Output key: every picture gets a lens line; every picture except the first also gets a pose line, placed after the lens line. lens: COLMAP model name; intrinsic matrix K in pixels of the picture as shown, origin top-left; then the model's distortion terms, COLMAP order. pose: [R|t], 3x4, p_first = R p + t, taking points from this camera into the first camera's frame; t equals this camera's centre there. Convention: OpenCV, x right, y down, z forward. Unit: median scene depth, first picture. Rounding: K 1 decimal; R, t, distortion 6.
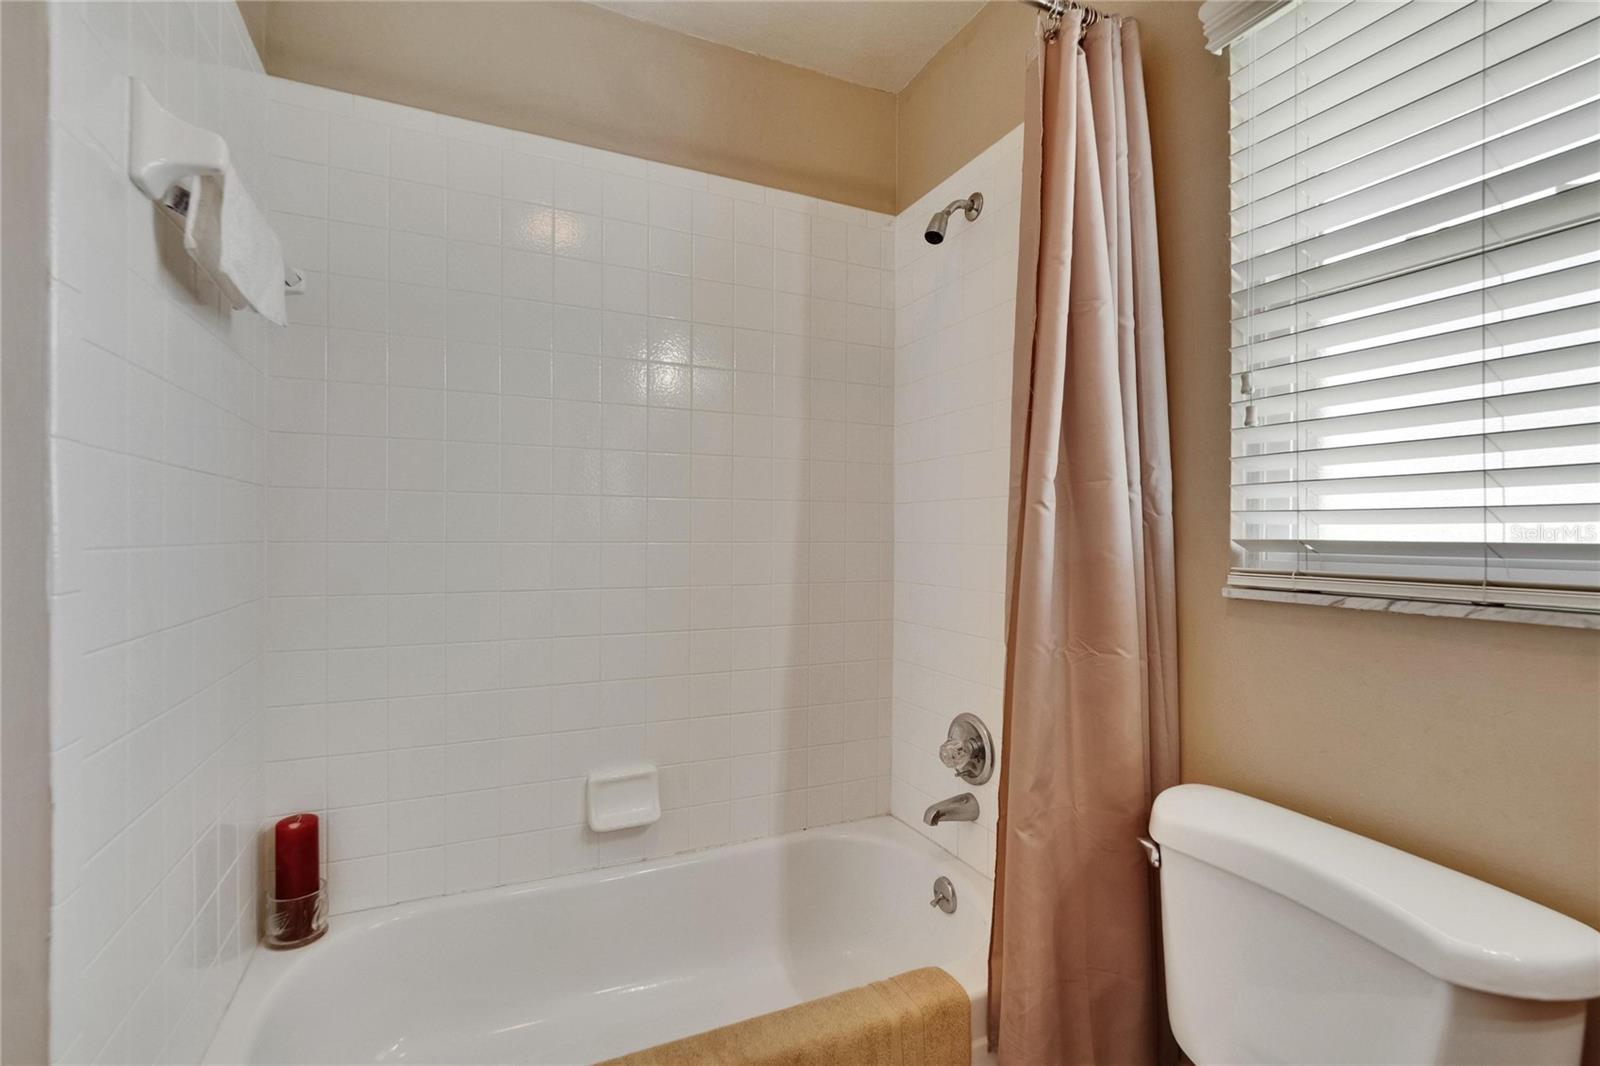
lens RADIAL K [[714.4, 0, 790.5], [0, 714.4, 513.3], [0, 0, 1]] dist [-0.001011, -0.000004]
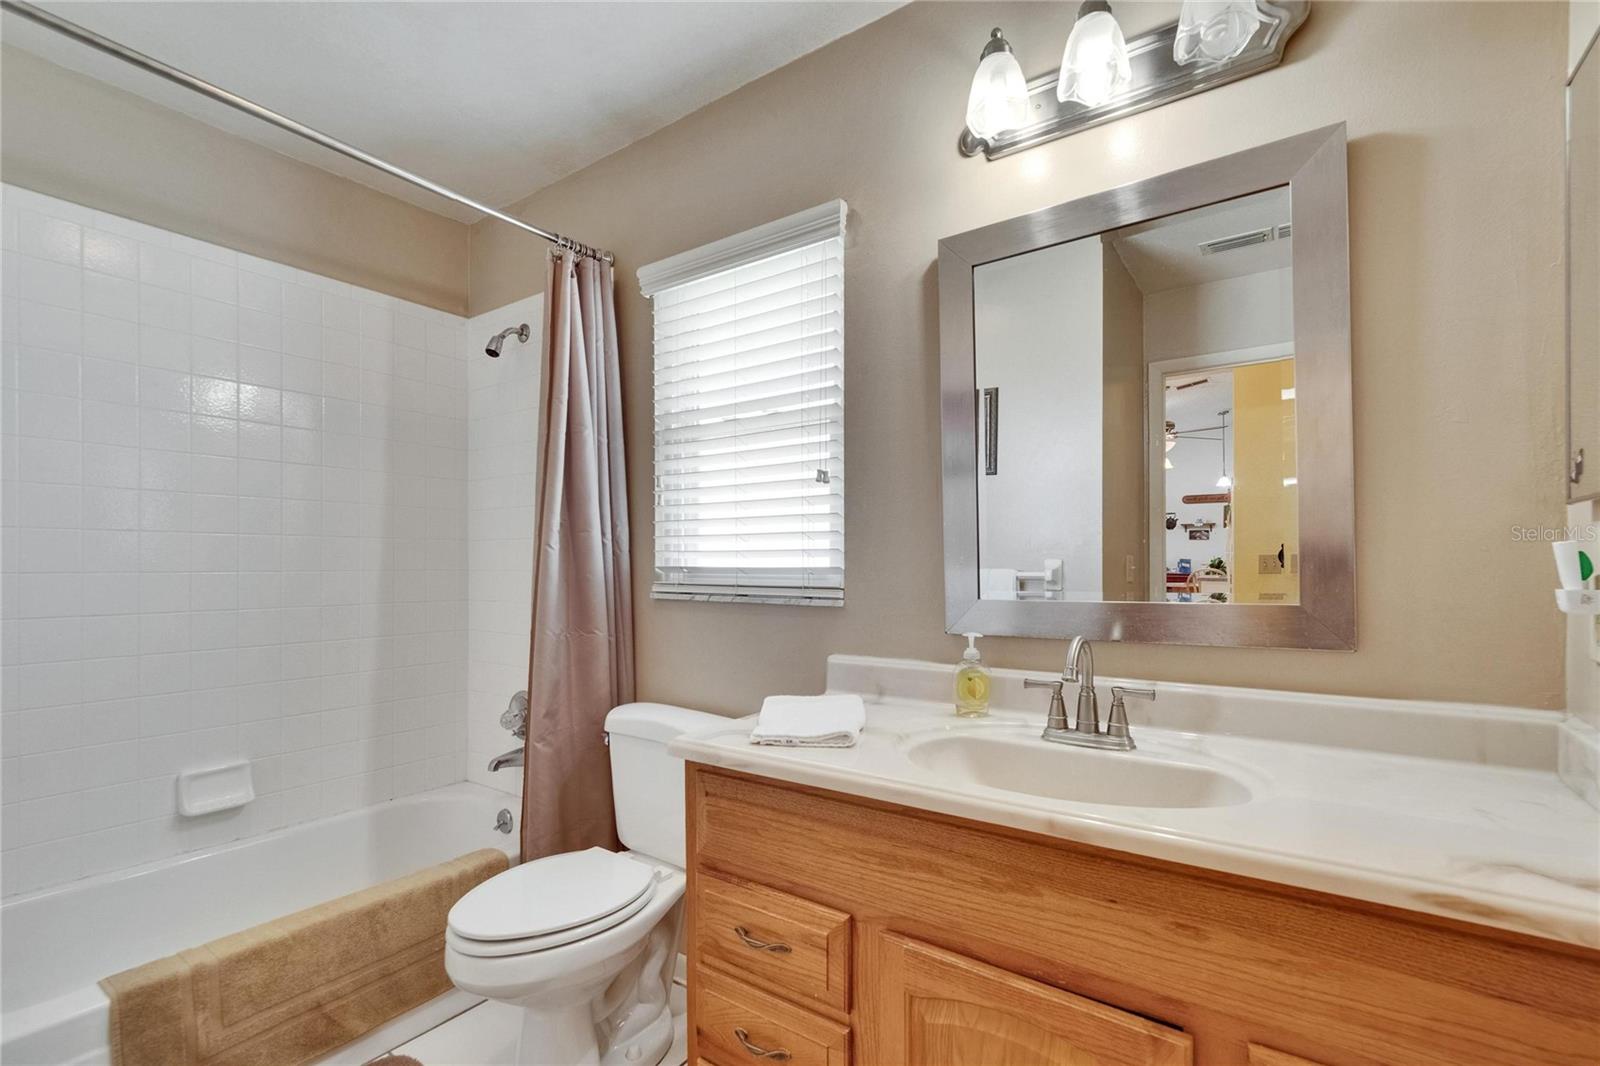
lens RADIAL K [[719.1, 0, 783.8], [0, 719.1, 563.9], [0, 0, 1]] dist [-0.000280, -0.000187]
pose [[0.870177, -0.005943, 0.492703, 0.000125], [-0.010276, 0.999491, 0.030203, -0.026644], [-0.492632, -0.031345, 0.869673, -0.700803]]
